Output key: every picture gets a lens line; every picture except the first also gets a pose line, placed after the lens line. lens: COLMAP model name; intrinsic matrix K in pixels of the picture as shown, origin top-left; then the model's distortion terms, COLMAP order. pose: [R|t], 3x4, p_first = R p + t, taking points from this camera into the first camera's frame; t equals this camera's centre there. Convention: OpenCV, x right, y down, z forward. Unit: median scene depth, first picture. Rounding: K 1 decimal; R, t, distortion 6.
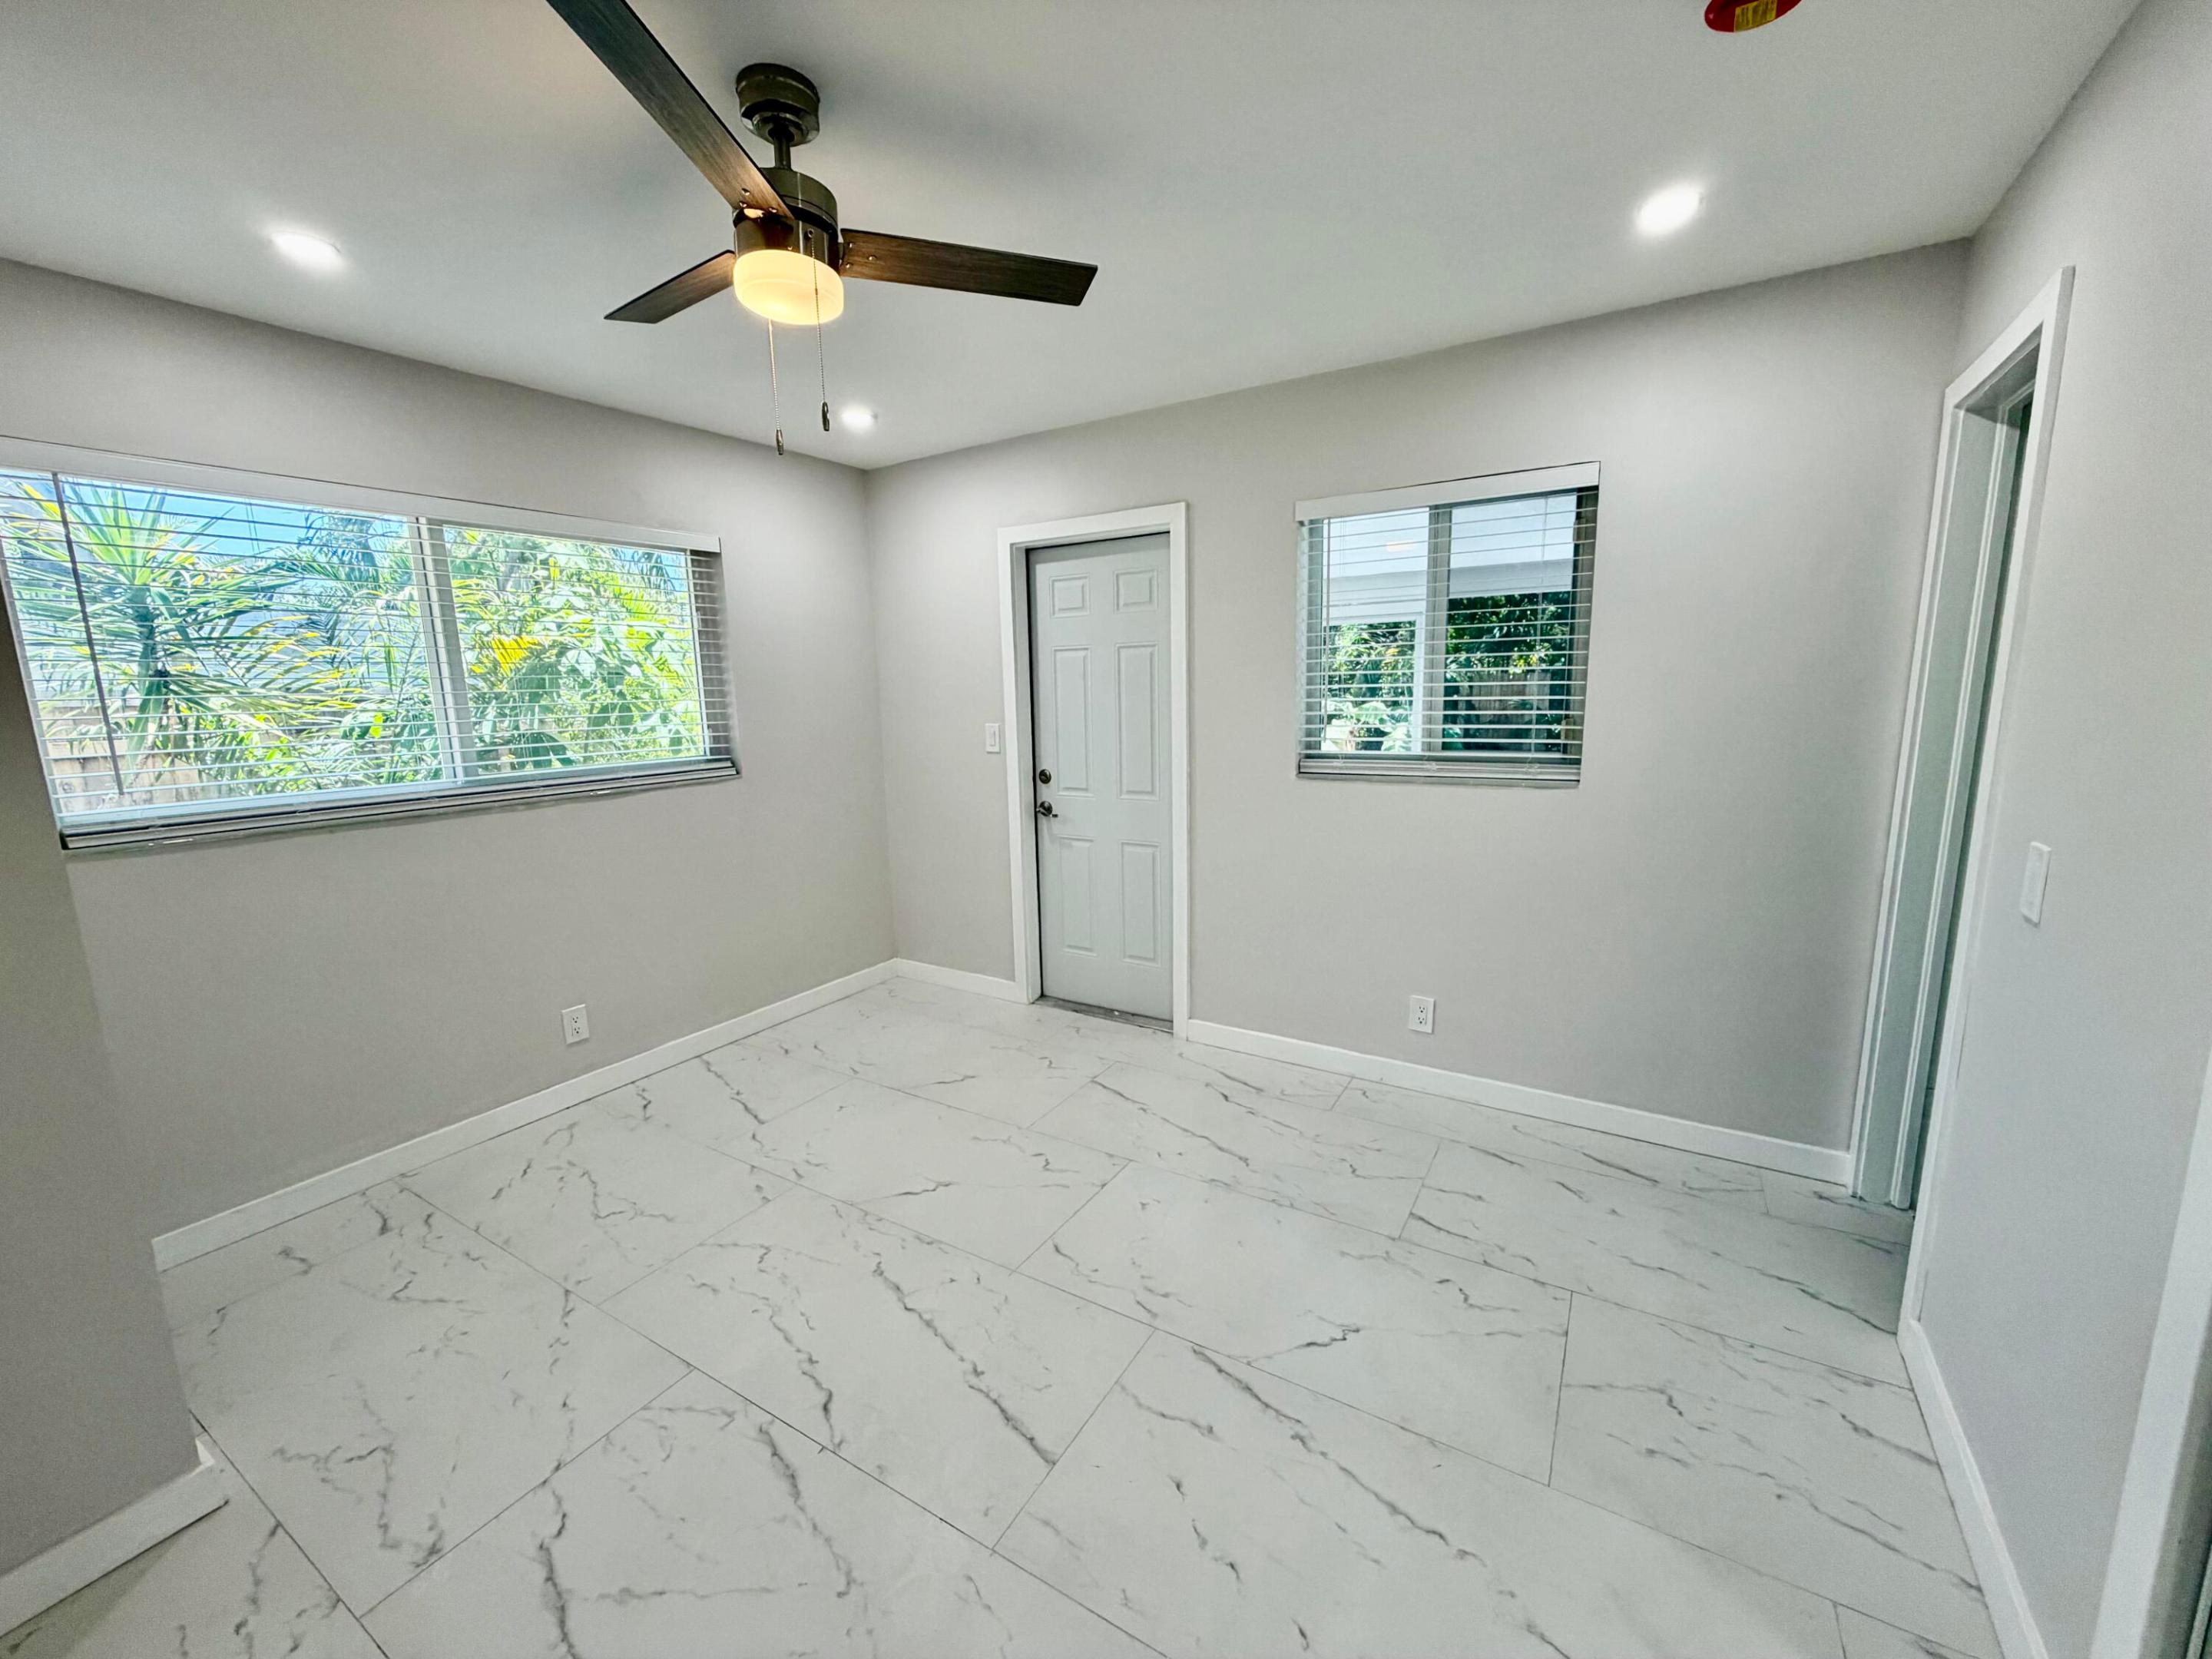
lens RADIAL K [[880.8, 0, 1093.5], [0, 880.8, 836.9], [0, 0, 1]] dist [0.000231, 0.000406]
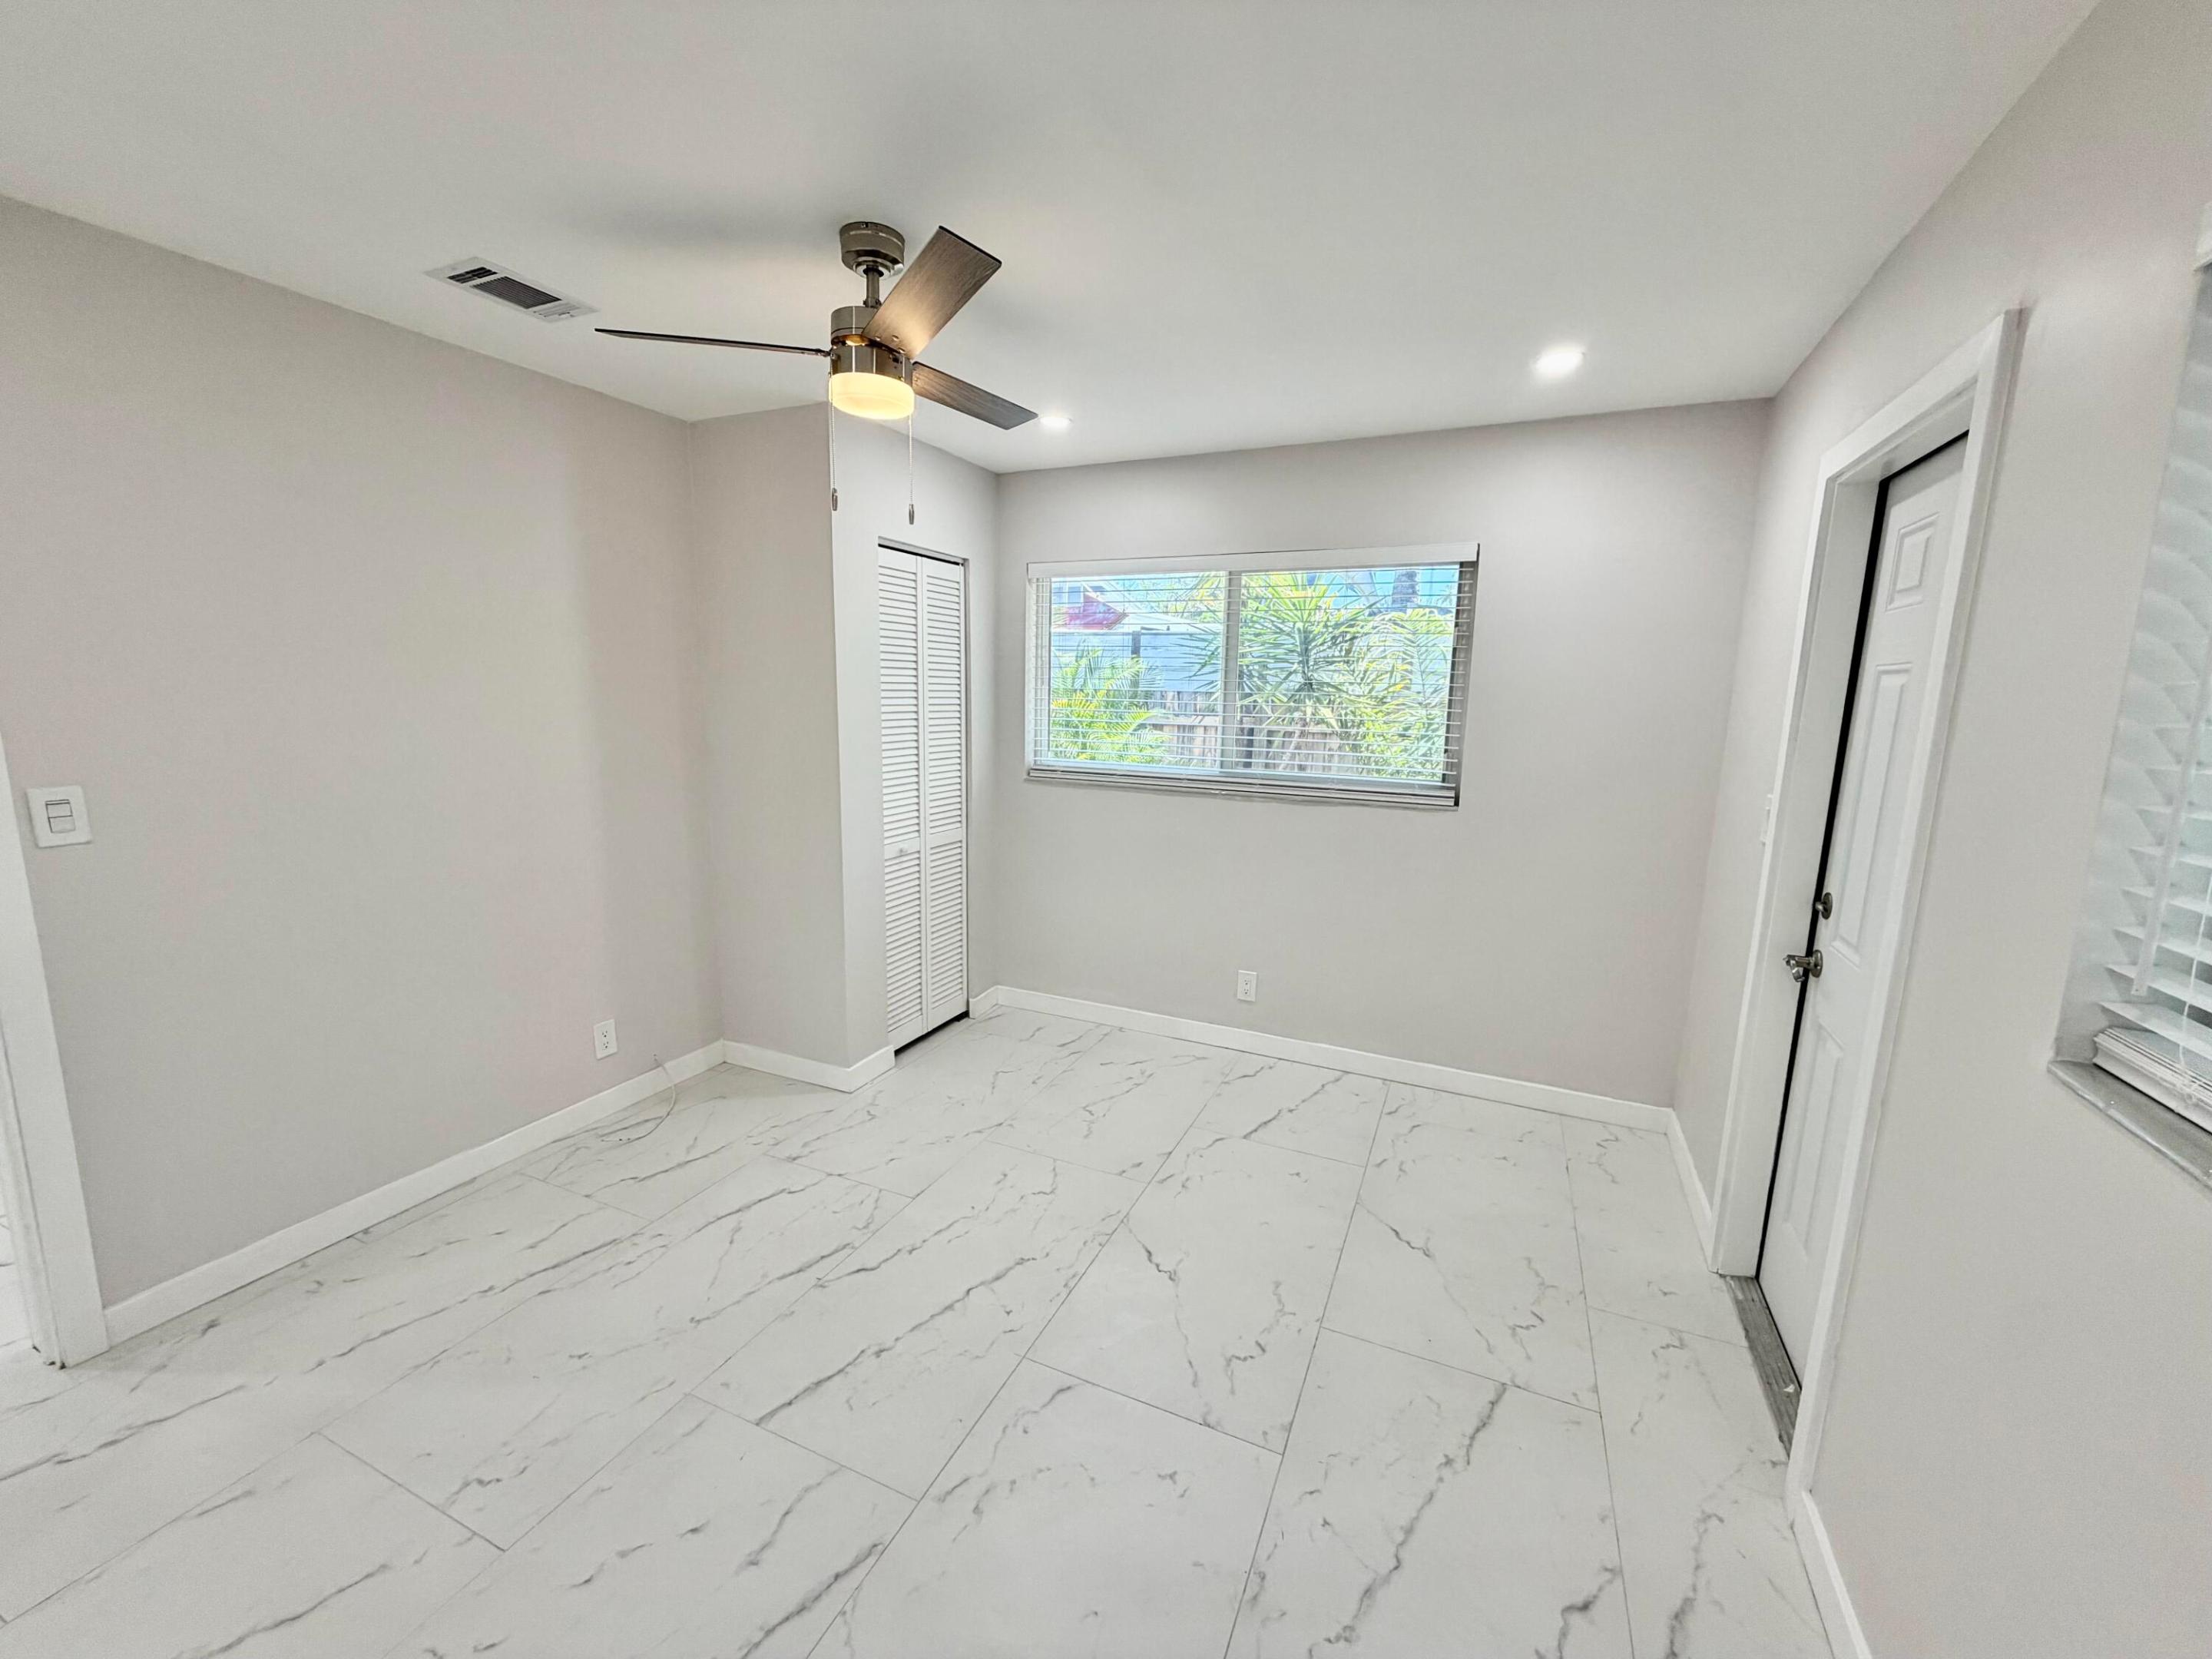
lens RADIAL K [[880.8, 0, 1102.1], [0, 880.8, 824.6], [0, 0, 1]] dist [0.000231, 0.000406]
pose [[0.127866, 0.179102, -0.975486, 0.627446], [-0.192624, 0.969316, 0.152720, -0.175278], [0.972906, 0.168374, 0.158442, 0.738635]]
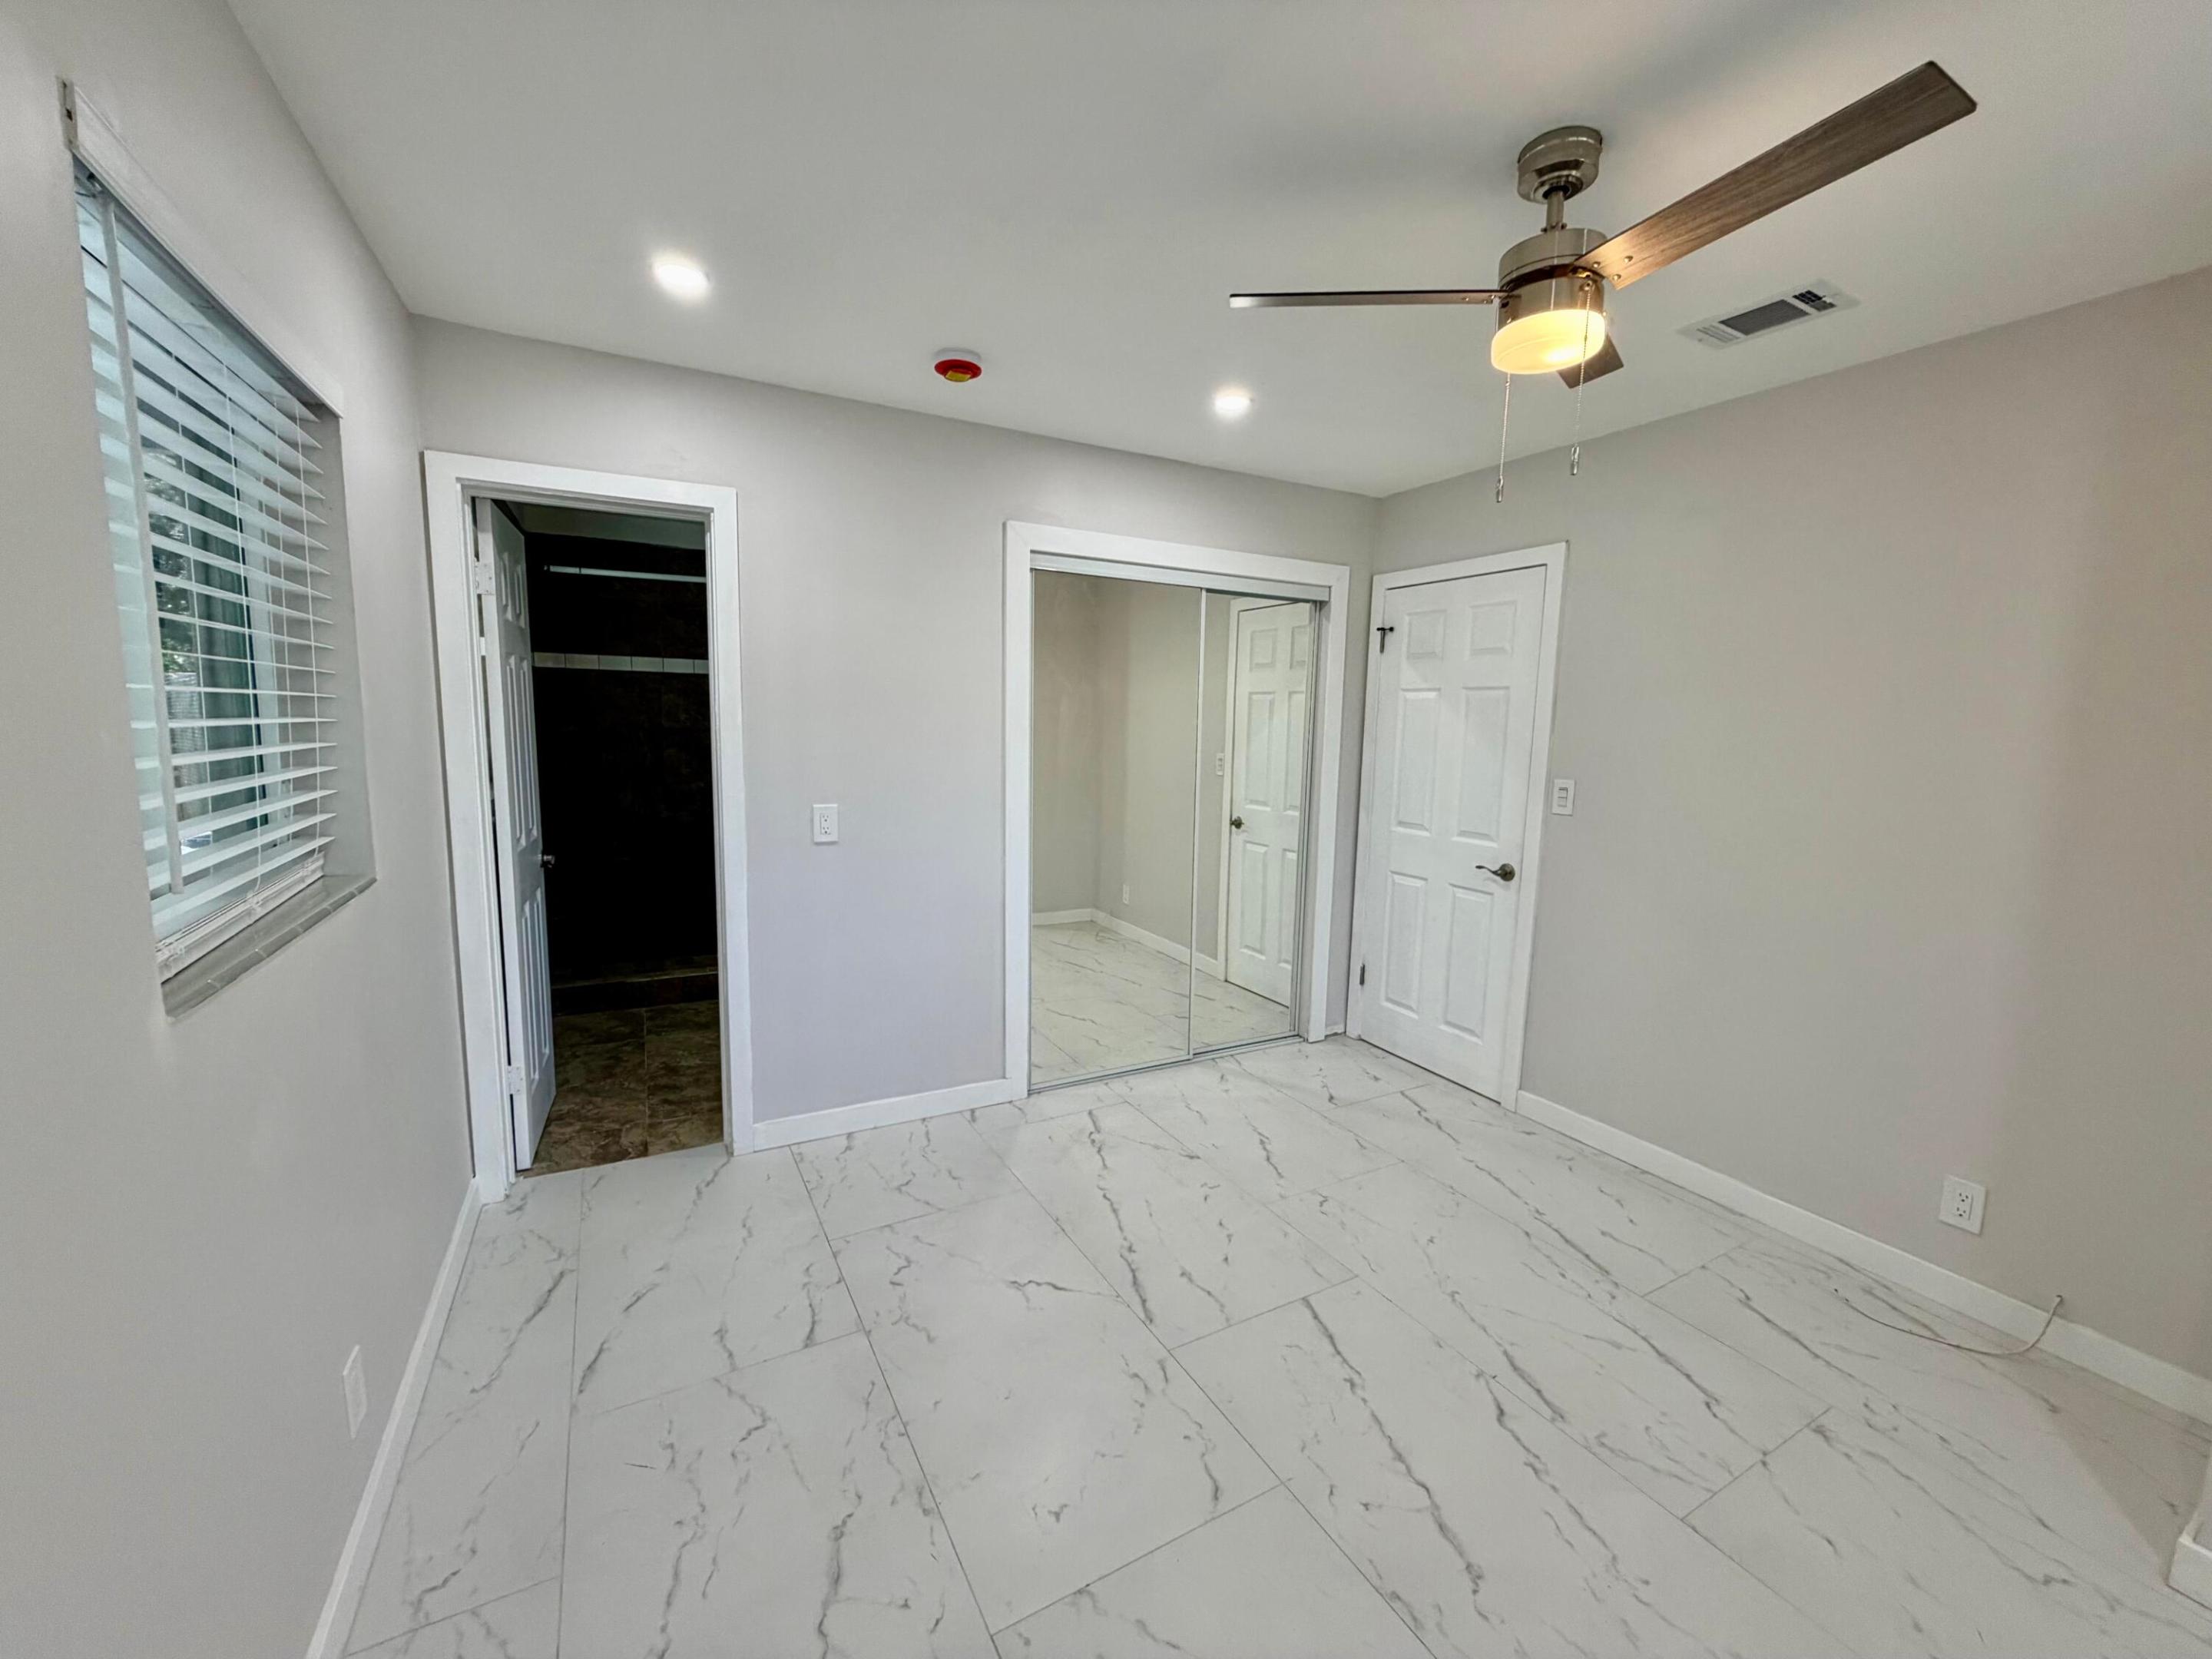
lens RADIAL K [[880.8, 0, 1109.3], [0, 880.8, 821.2], [0, 0, 1]] dist [0.000231, 0.000406]
pose [[-0.876117, -0.053513, 0.479120, -0.258213], [0.080250, 0.963767, 0.254388, -0.237577], [-0.475373, 0.261323, -0.840078, 1.375626]]
